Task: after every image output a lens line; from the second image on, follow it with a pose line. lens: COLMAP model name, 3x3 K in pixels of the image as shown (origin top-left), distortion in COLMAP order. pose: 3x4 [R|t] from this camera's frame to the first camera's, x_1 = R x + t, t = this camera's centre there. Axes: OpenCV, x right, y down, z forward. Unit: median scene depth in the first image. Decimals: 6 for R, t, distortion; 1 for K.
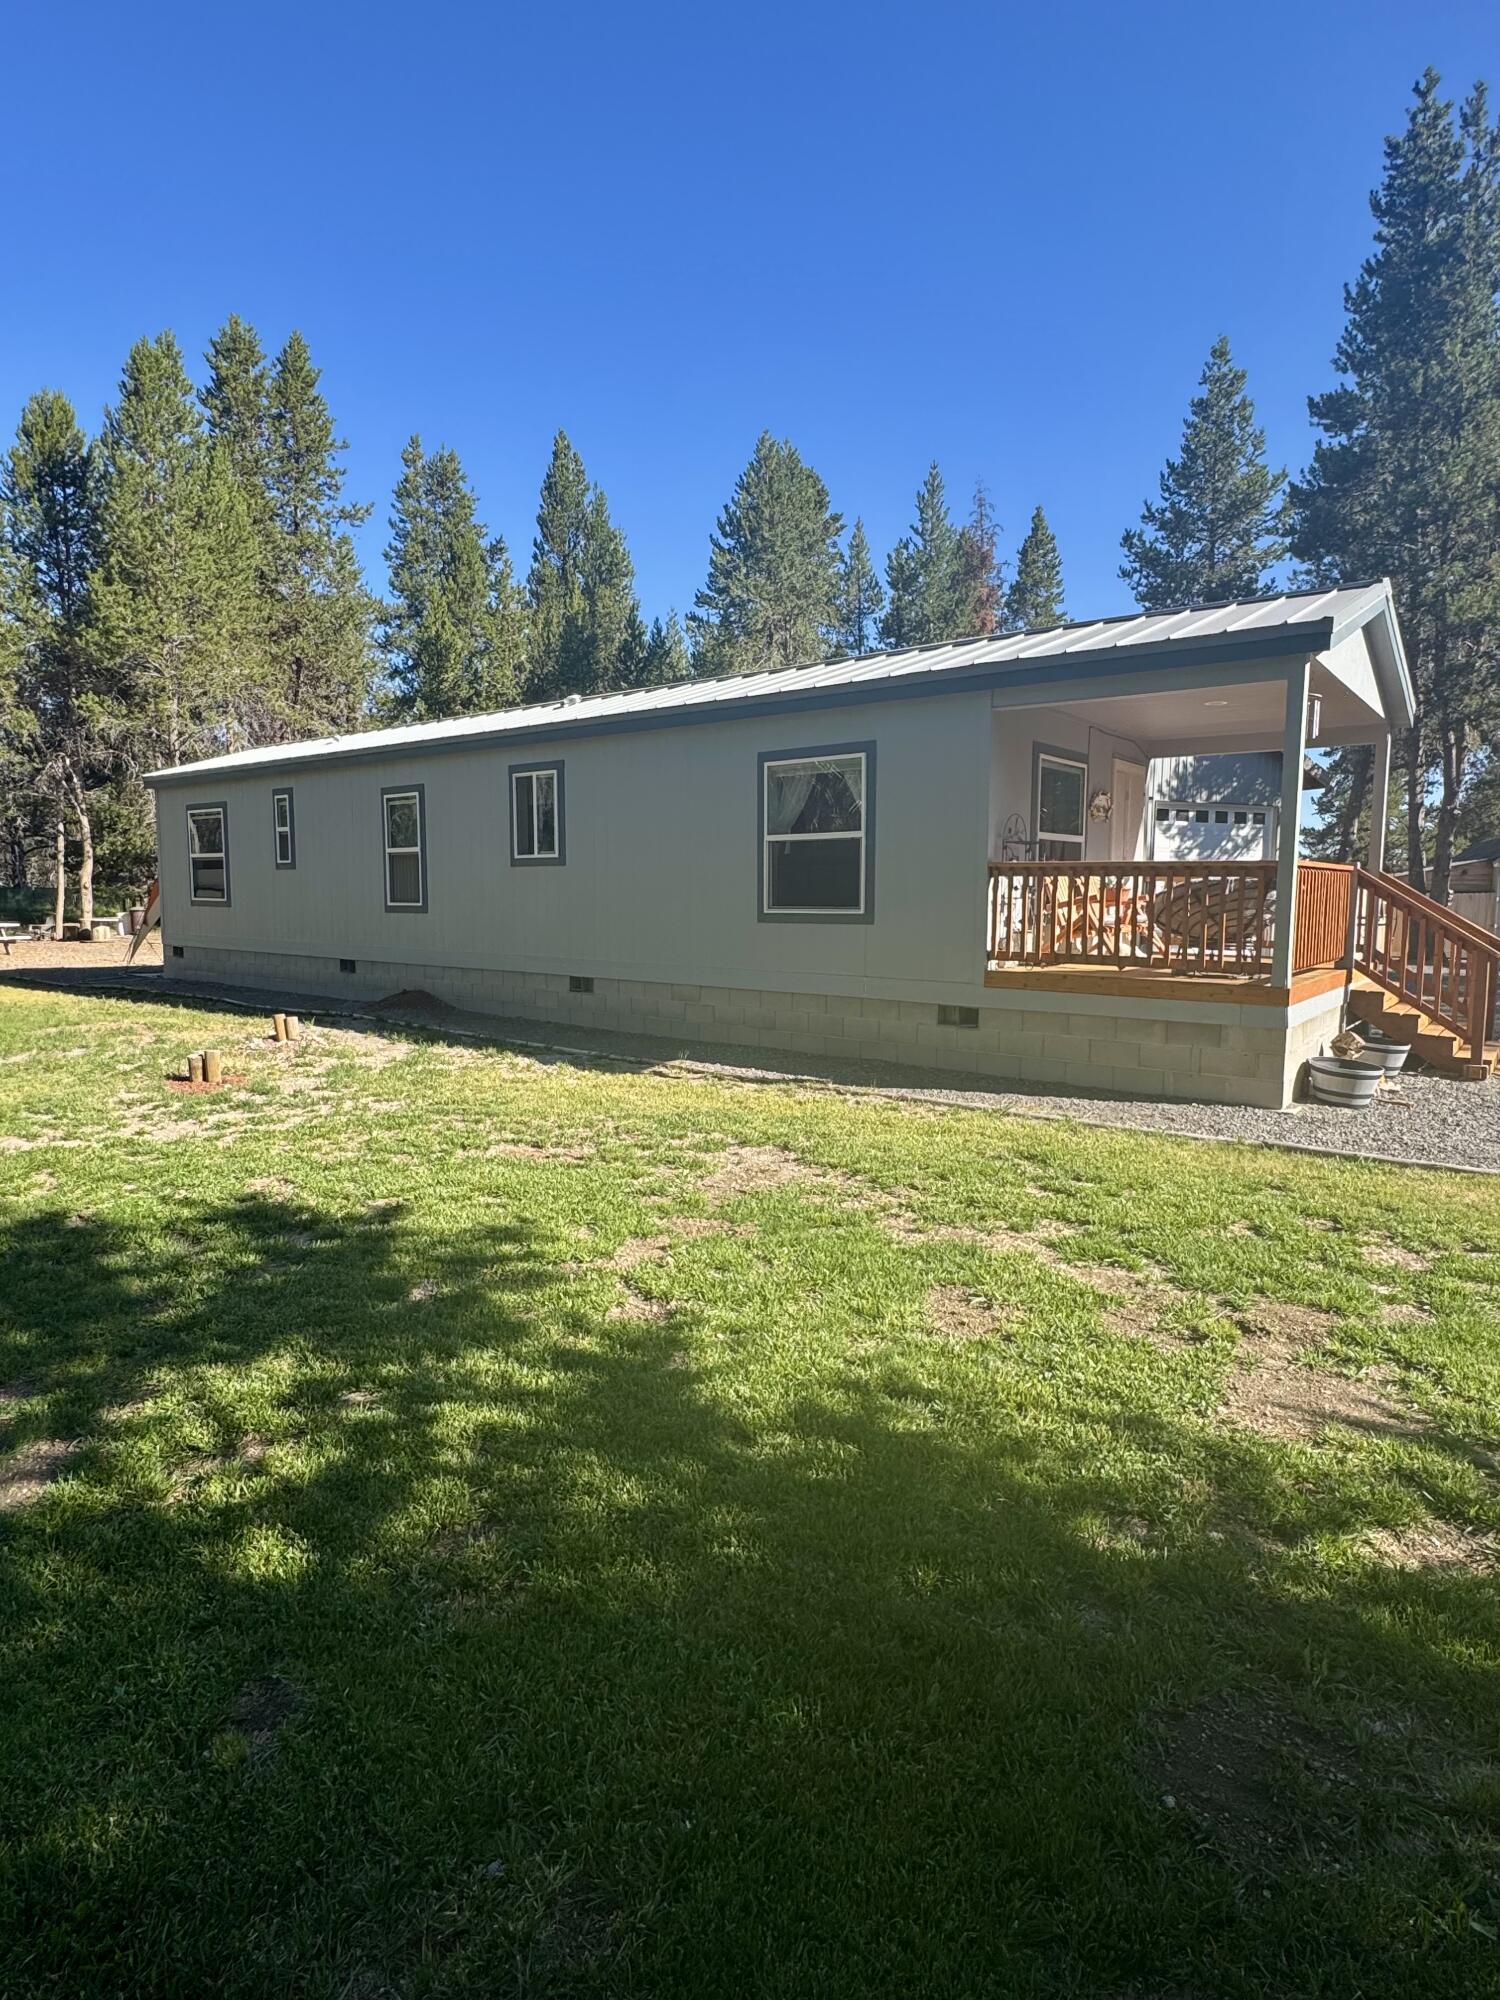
lens RADIAL K [[1049.7, 0, 748.3], [0, 1049.7, 997.4], [0, 0, 1]] dist [0.001029, -0.001511]
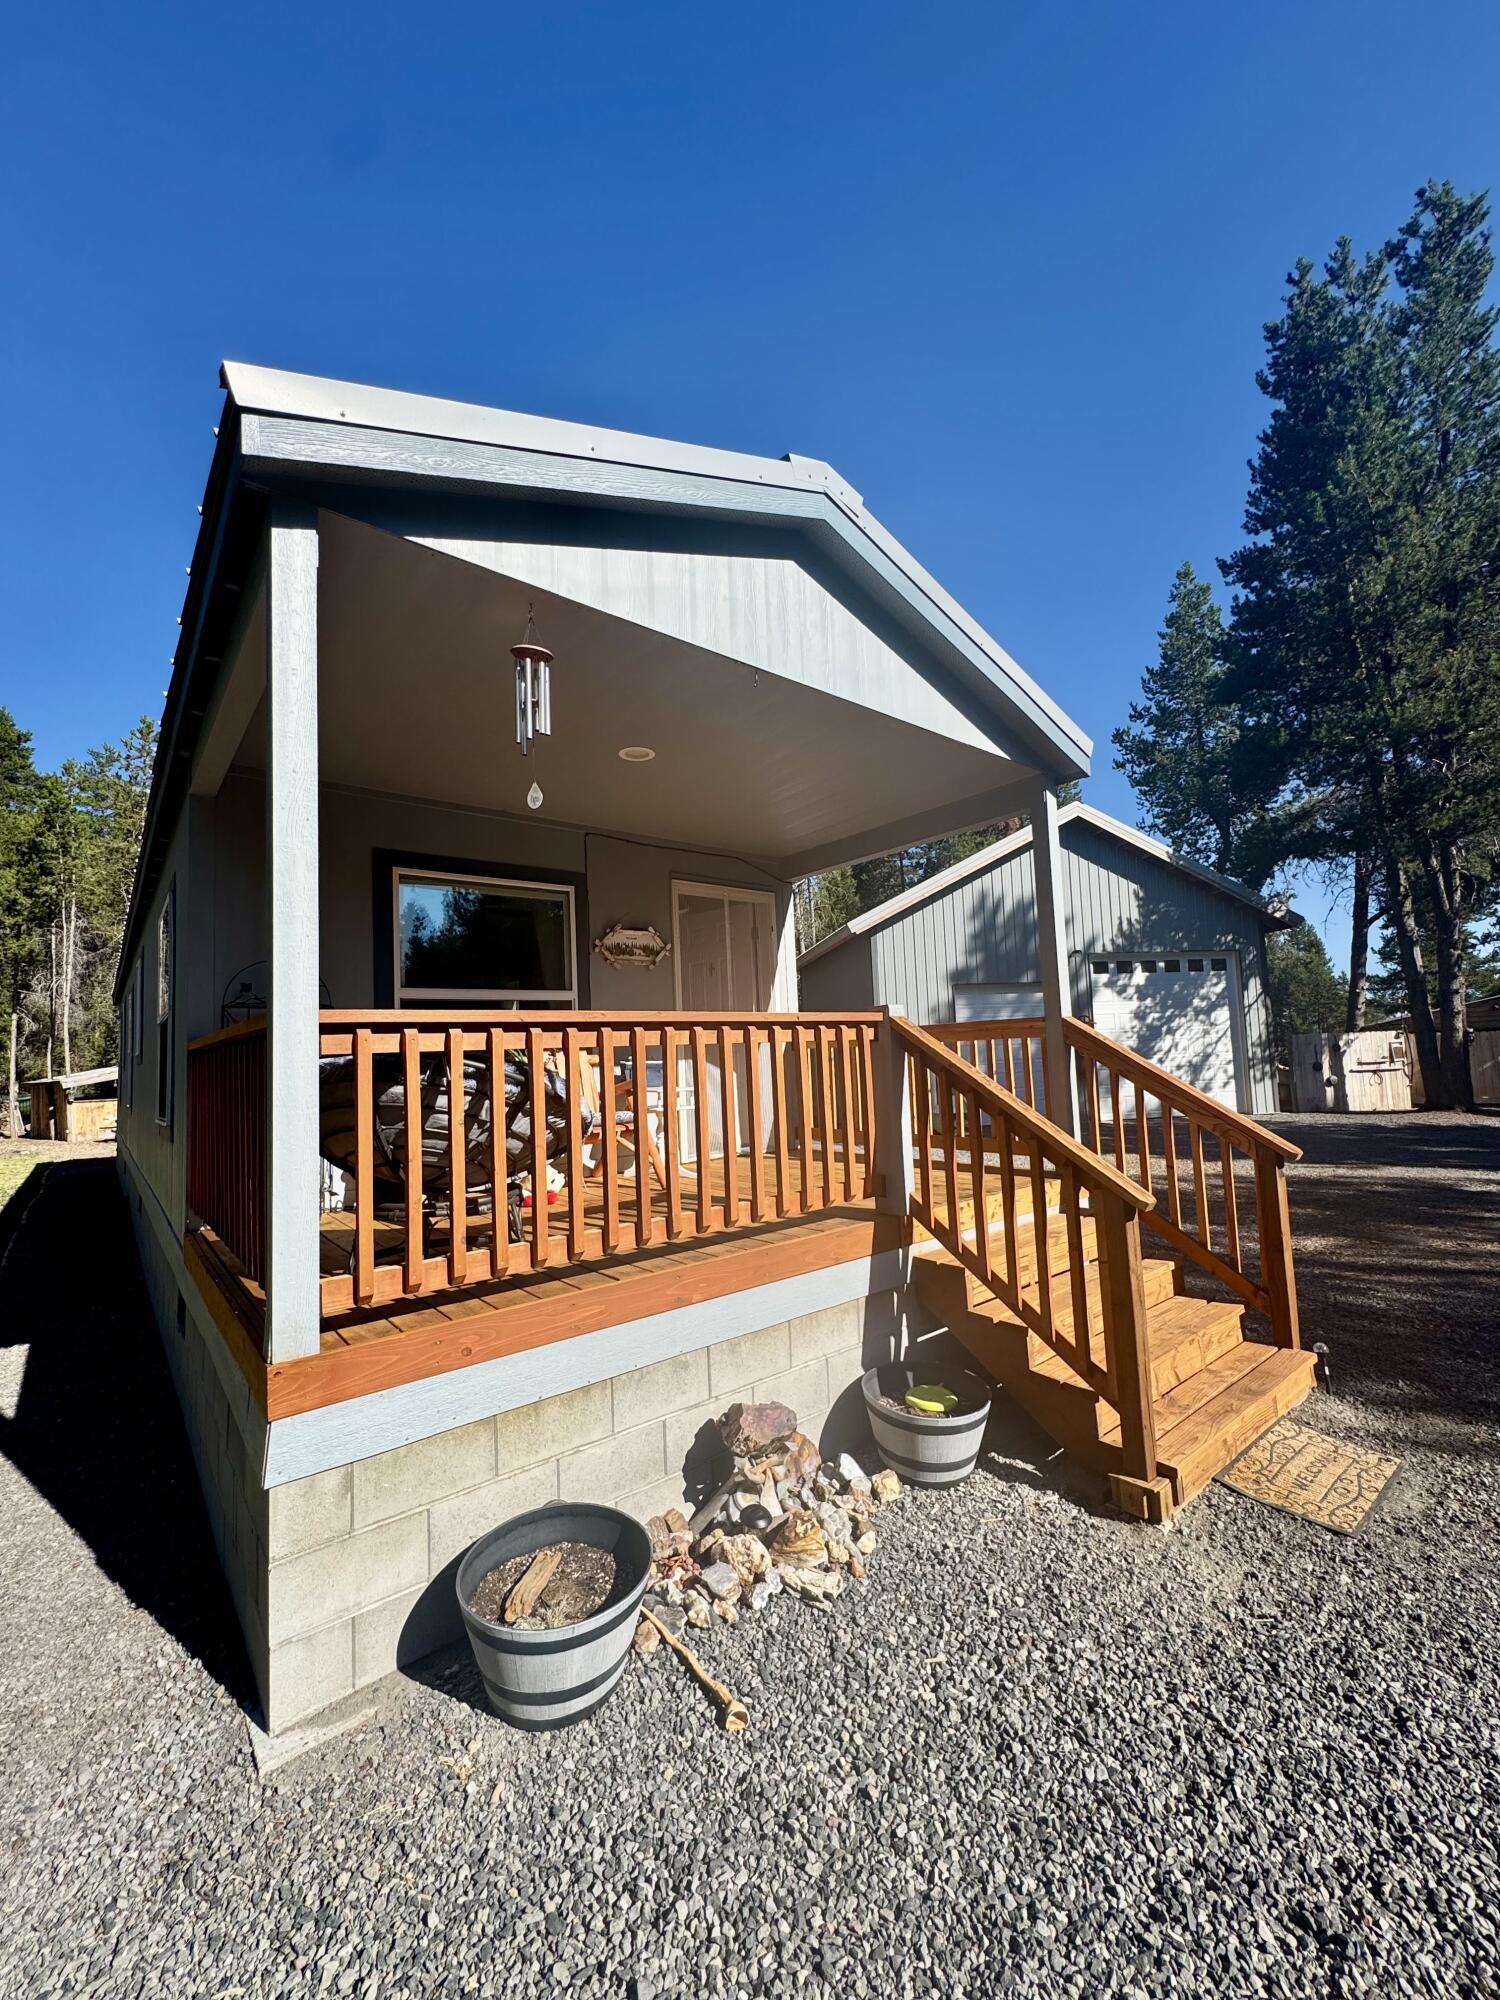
lens RADIAL K [[791.7, 0, 752.5], [0, 791.7, 995.3], [0, 0, 1]] dist [-0.004142, 0.000505]
pose [[0.976248, -0.063899, -0.207017, 0.222658], [0.026195, 0.983320, -0.179989, -0.034289], [0.215065, 0.170292, 0.961638, 0.240294]]
